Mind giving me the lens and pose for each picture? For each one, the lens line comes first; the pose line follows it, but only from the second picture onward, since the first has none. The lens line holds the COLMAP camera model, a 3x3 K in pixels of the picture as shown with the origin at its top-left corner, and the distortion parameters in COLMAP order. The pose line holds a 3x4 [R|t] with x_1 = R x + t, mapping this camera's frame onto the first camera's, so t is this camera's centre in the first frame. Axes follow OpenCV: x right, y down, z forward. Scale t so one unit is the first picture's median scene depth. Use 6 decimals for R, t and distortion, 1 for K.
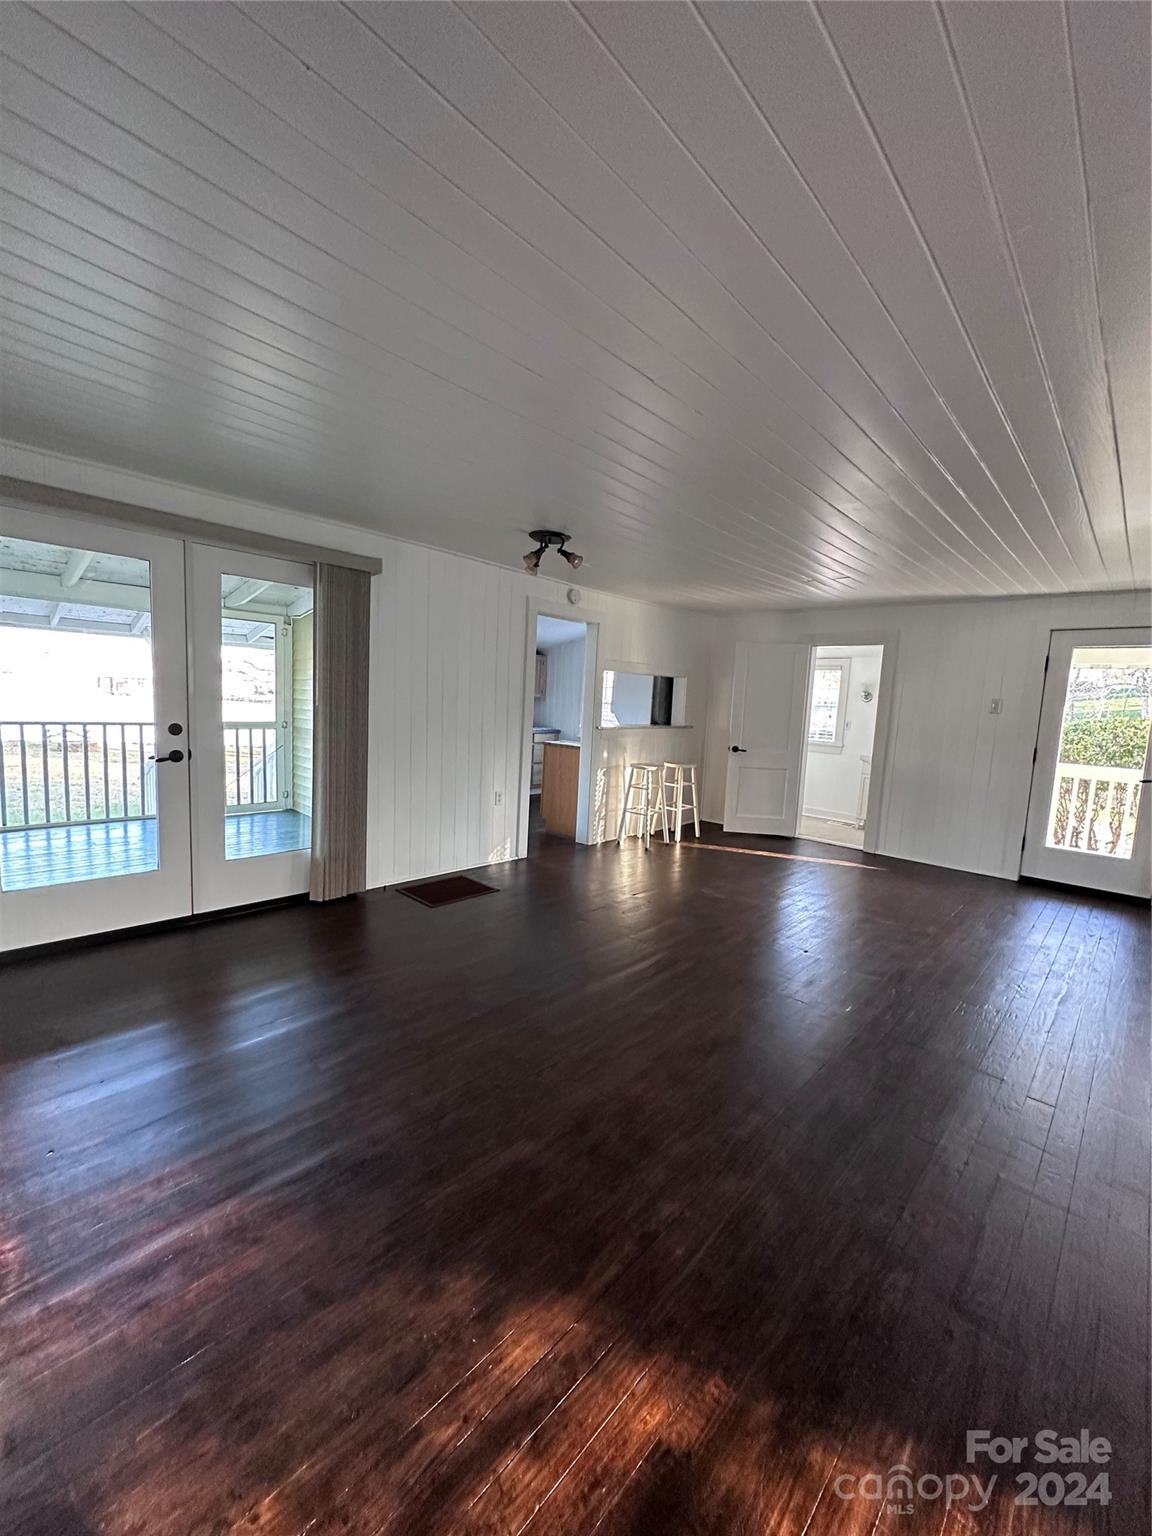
lens RADIAL K [[615.2, 0, 572.9], [0, 615.2, 771.9], [0, 0, 1]] dist [-0.000234, 0.000017]
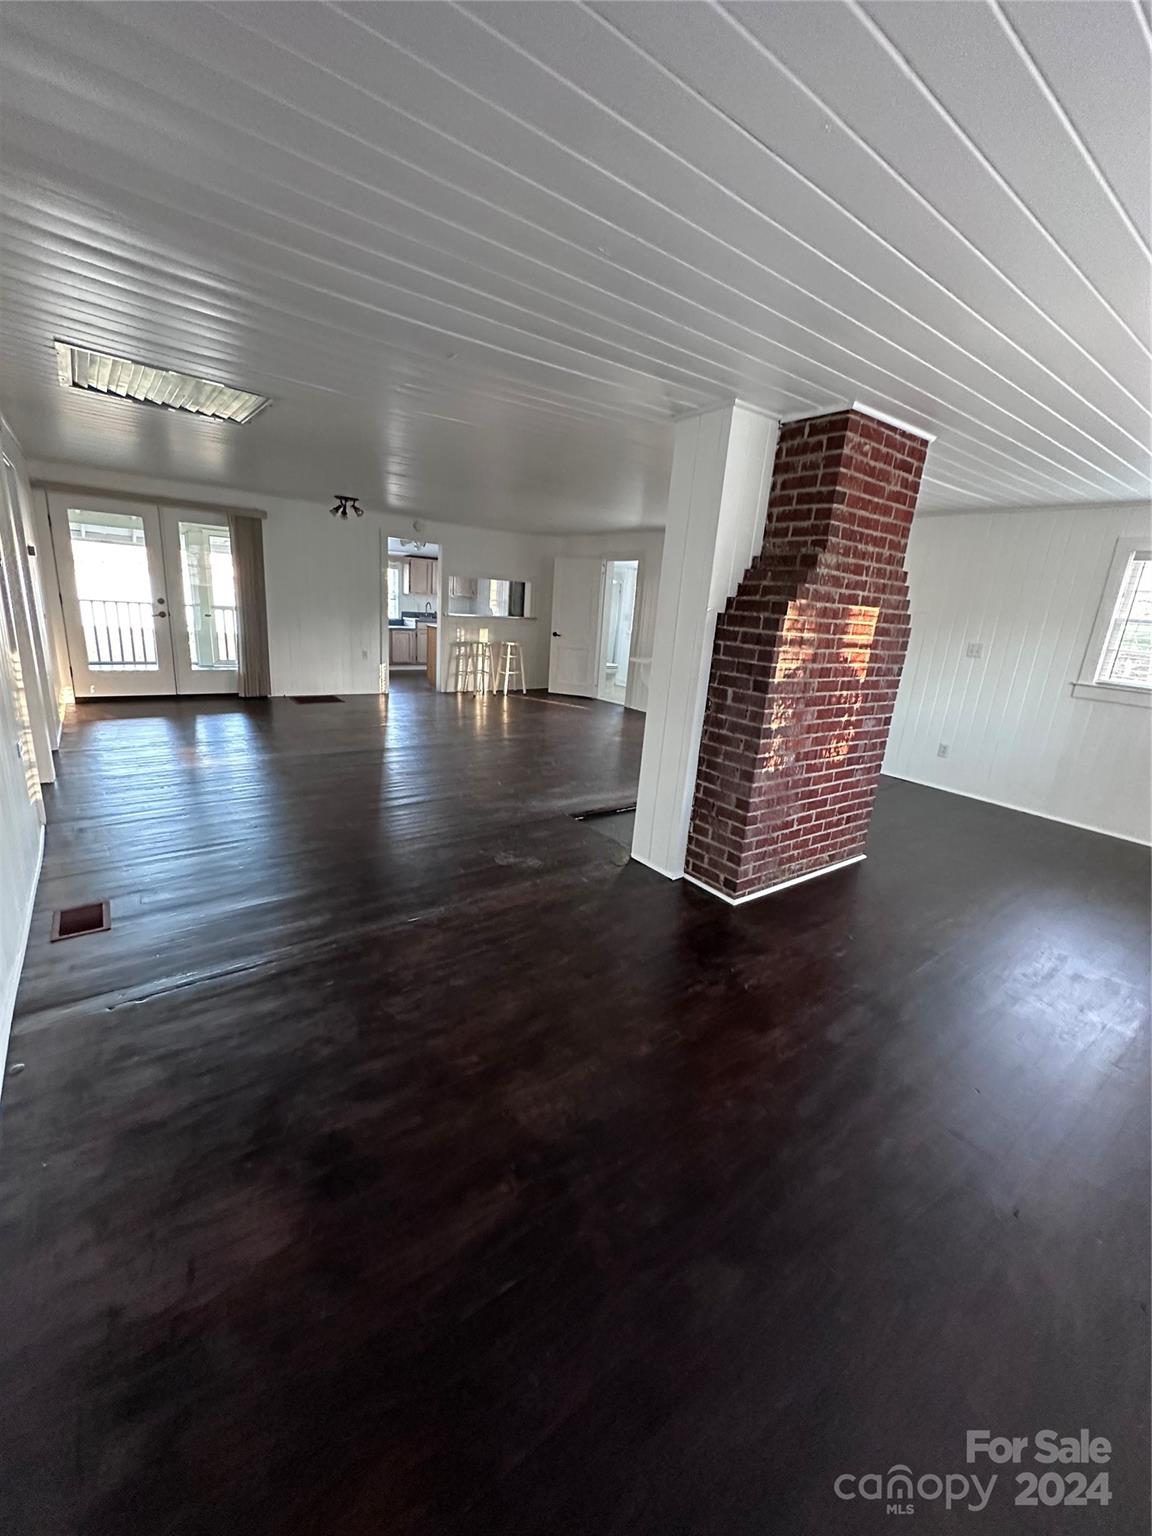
lens RADIAL K [[615.2, 0, 576.7], [0, 615.2, 768.1], [0, 0, 1]] dist [-0.000234, 0.000017]
pose [[0.984747, 0.063988, -0.161801, 0.950595], [-0.041968, 0.989817, 0.136020, 0.126328], [0.168857, -0.127155, 0.977404, -0.738118]]
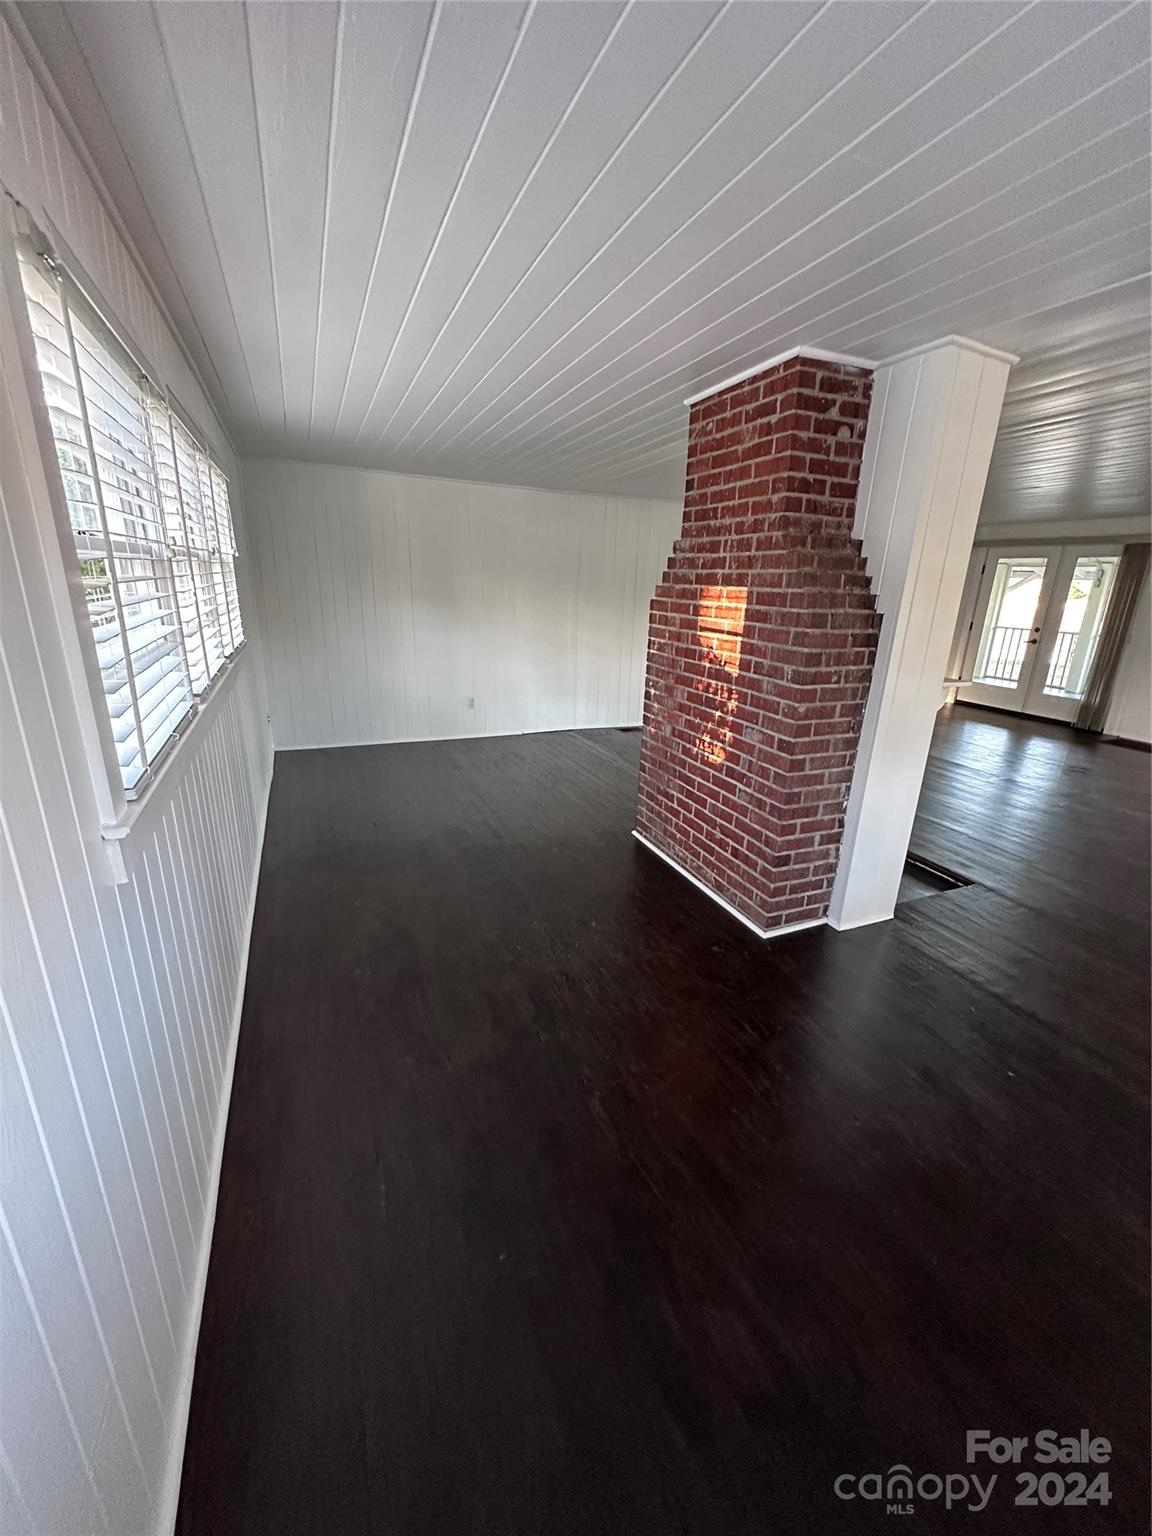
lens RADIAL K [[615.2, 0, 574.4], [0, 615.2, 768.5], [0, 0, 1]] dist [-0.000234, 0.000017]
pose [[-0.404151, 0.207851, -0.890764, 1.964514], [-0.164429, 0.941466, 0.294286, 0.025755], [0.899792, 0.265403, -0.346318, 0.320385]]
